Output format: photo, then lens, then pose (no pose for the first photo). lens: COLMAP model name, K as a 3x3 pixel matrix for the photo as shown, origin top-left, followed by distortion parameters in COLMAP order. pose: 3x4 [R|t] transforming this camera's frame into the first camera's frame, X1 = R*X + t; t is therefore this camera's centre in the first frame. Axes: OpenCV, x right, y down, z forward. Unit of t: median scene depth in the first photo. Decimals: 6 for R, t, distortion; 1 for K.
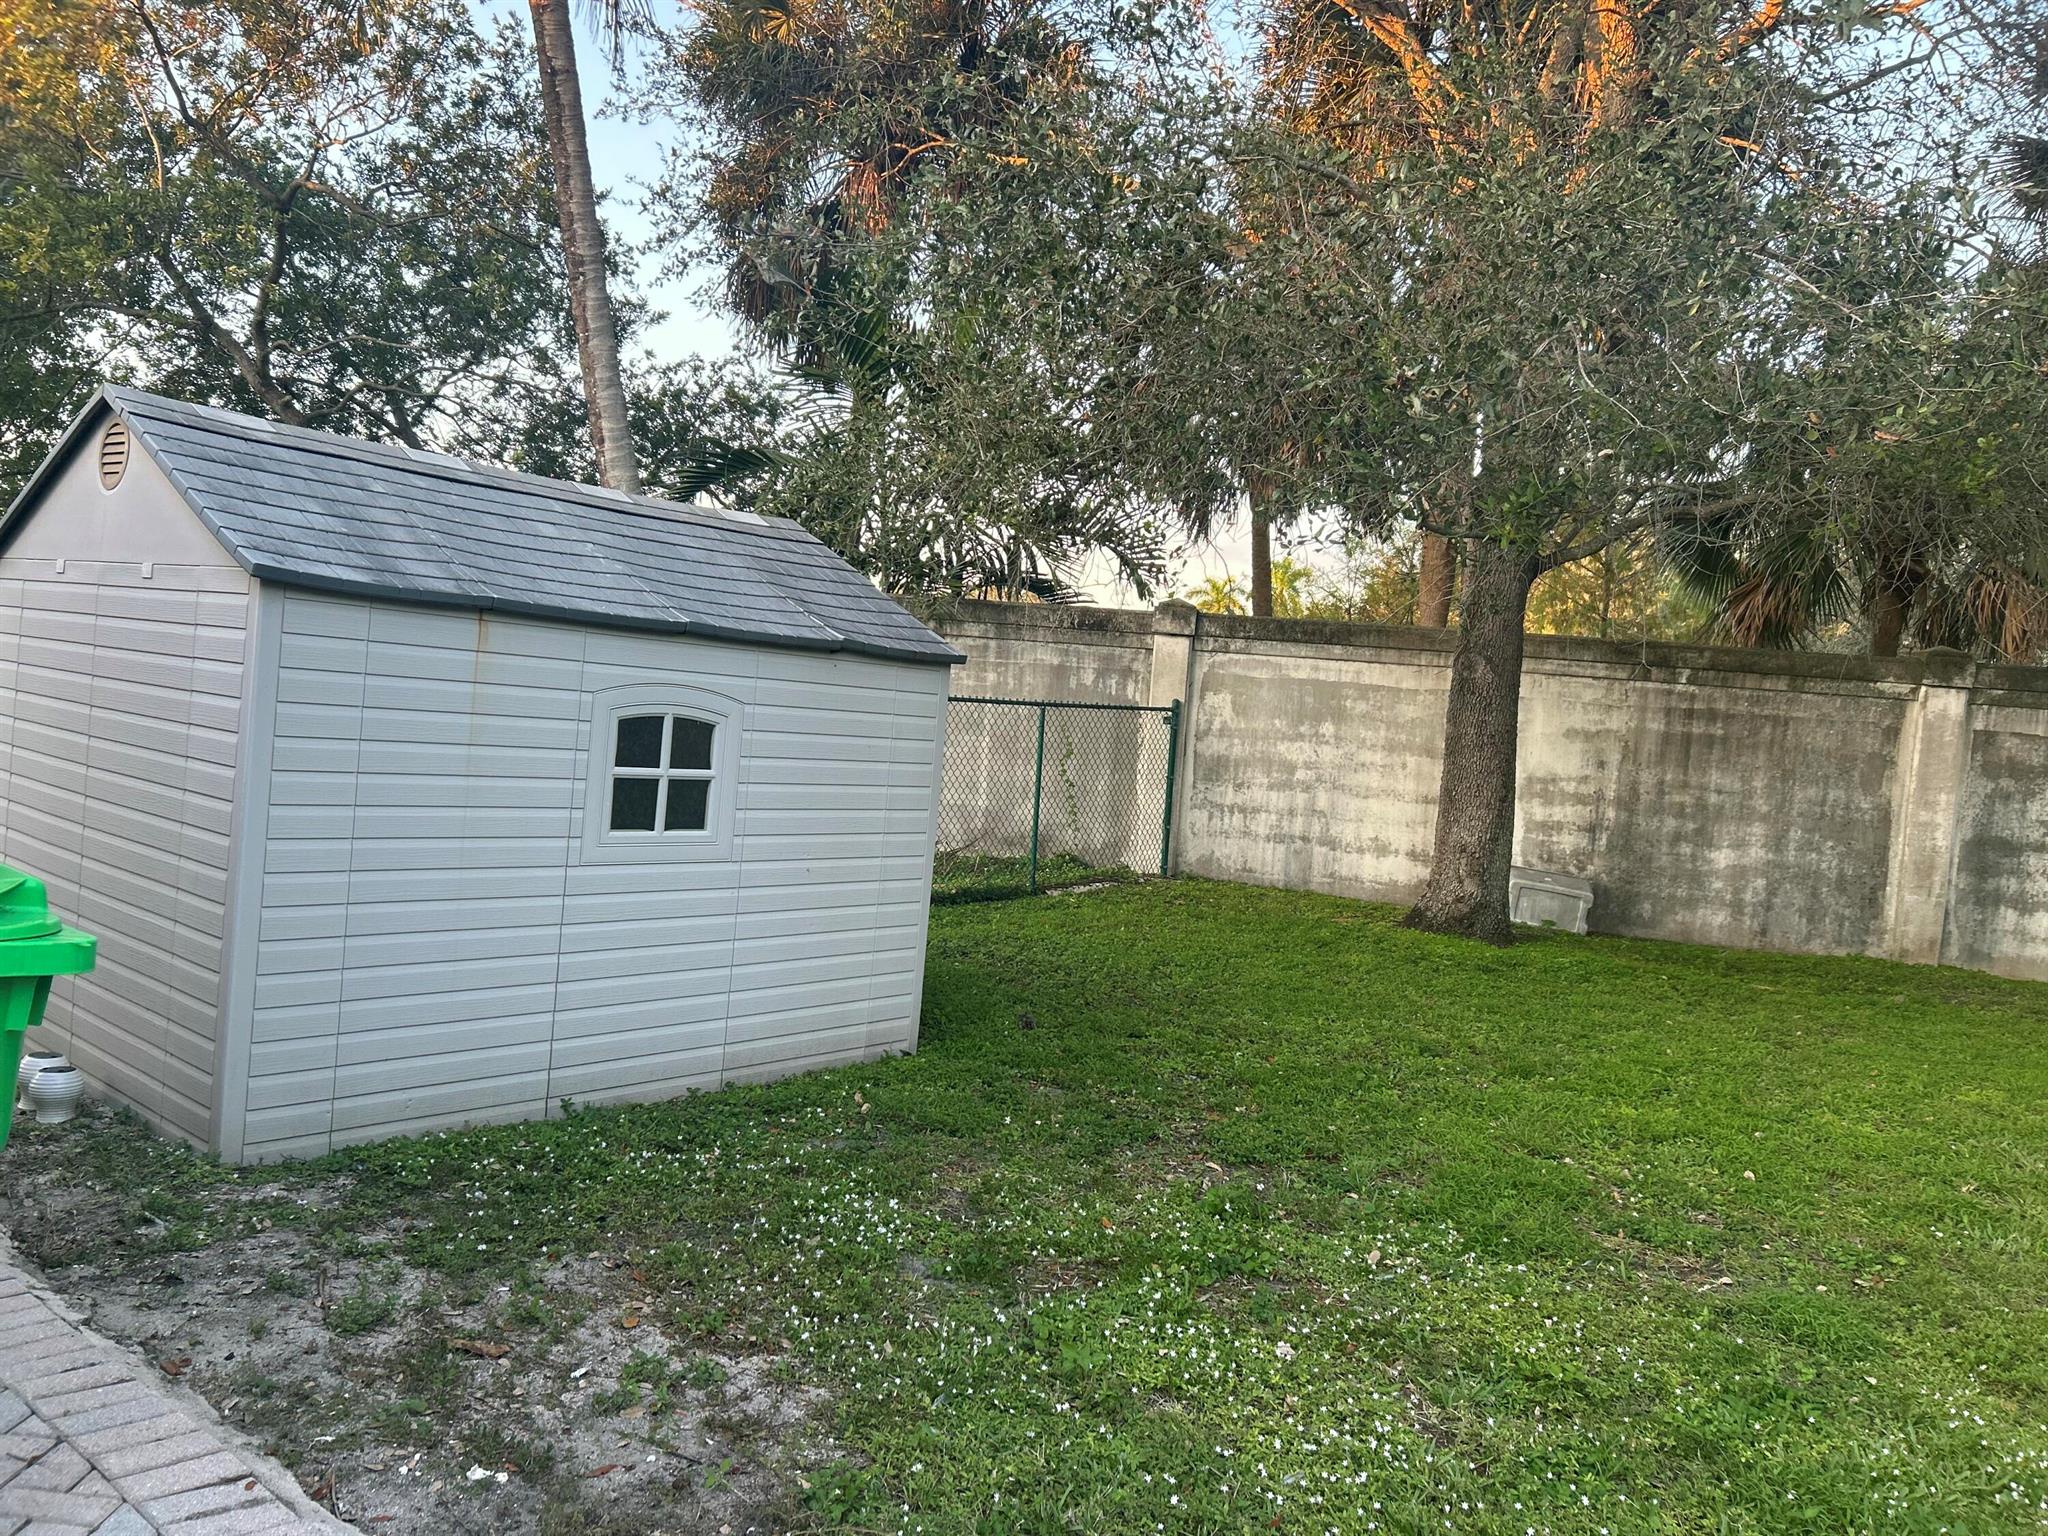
lens RADIAL K [[1550.9, 0, 977.3], [0, 1550.9, 800.9], [0, 0, 1]] dist [-0.055539, 0.011919]
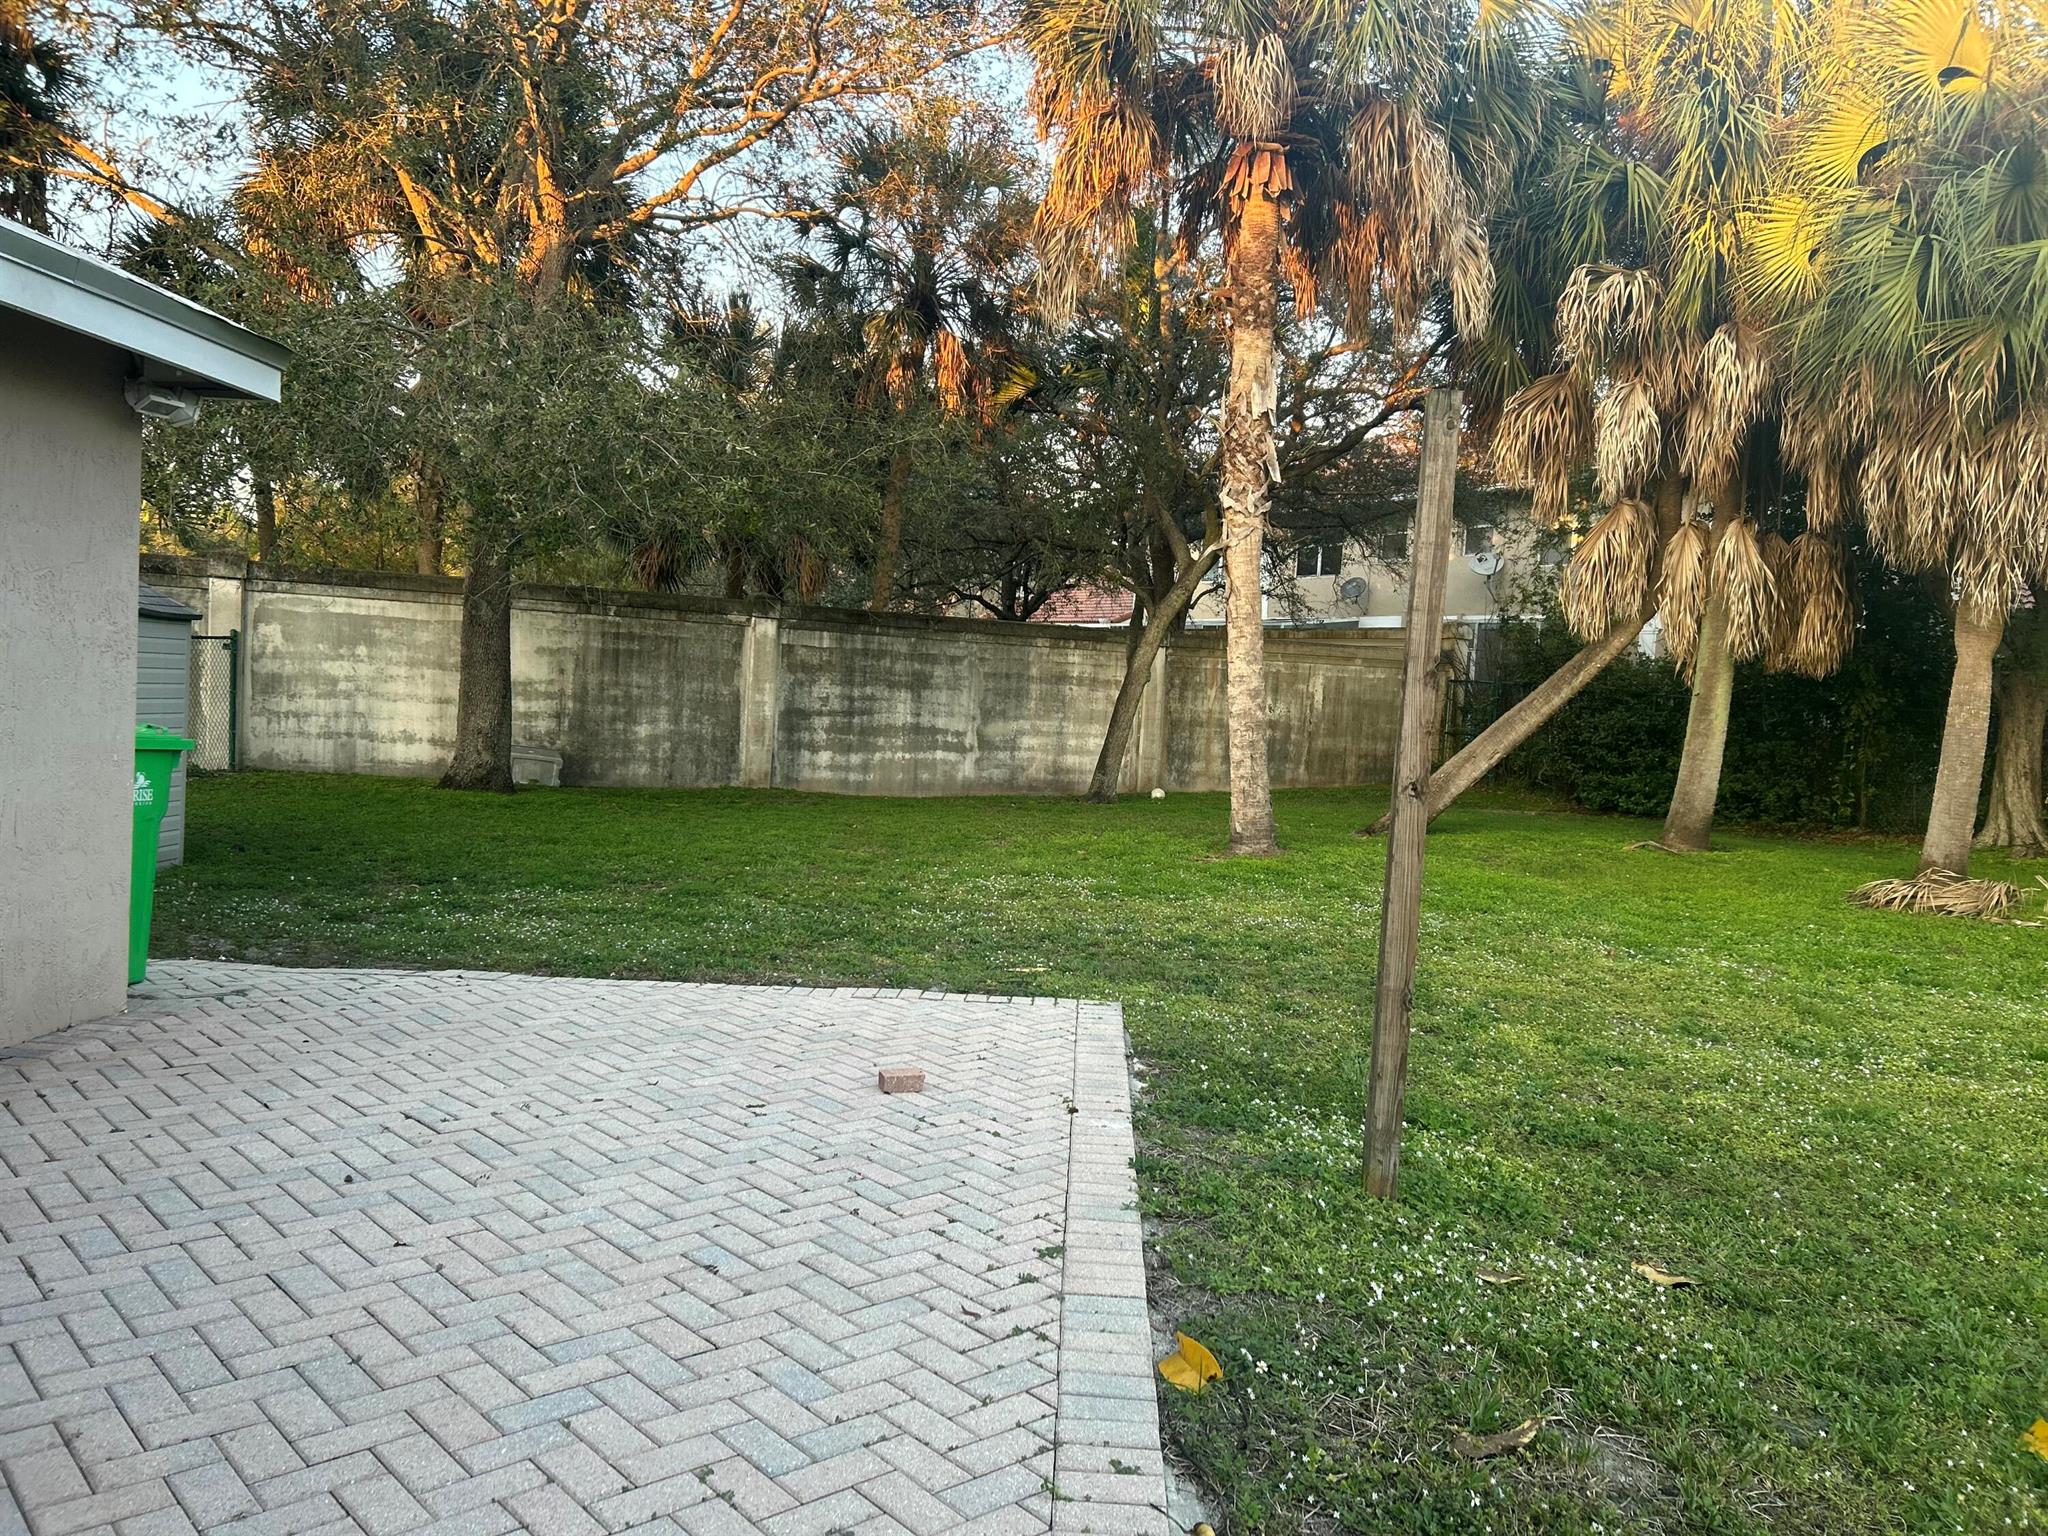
lens RADIAL K [[1550.9, 0, 977.3], [0, 1550.9, 800.9], [0, 0, 1]] dist [-0.055539, 0.011919]
pose [[0.783090, -0.077586, 0.617050, -0.199282], [0.041092, 0.996474, 0.073144, 0.007844], [-0.620550, -0.031923, 0.783517, -0.397233]]
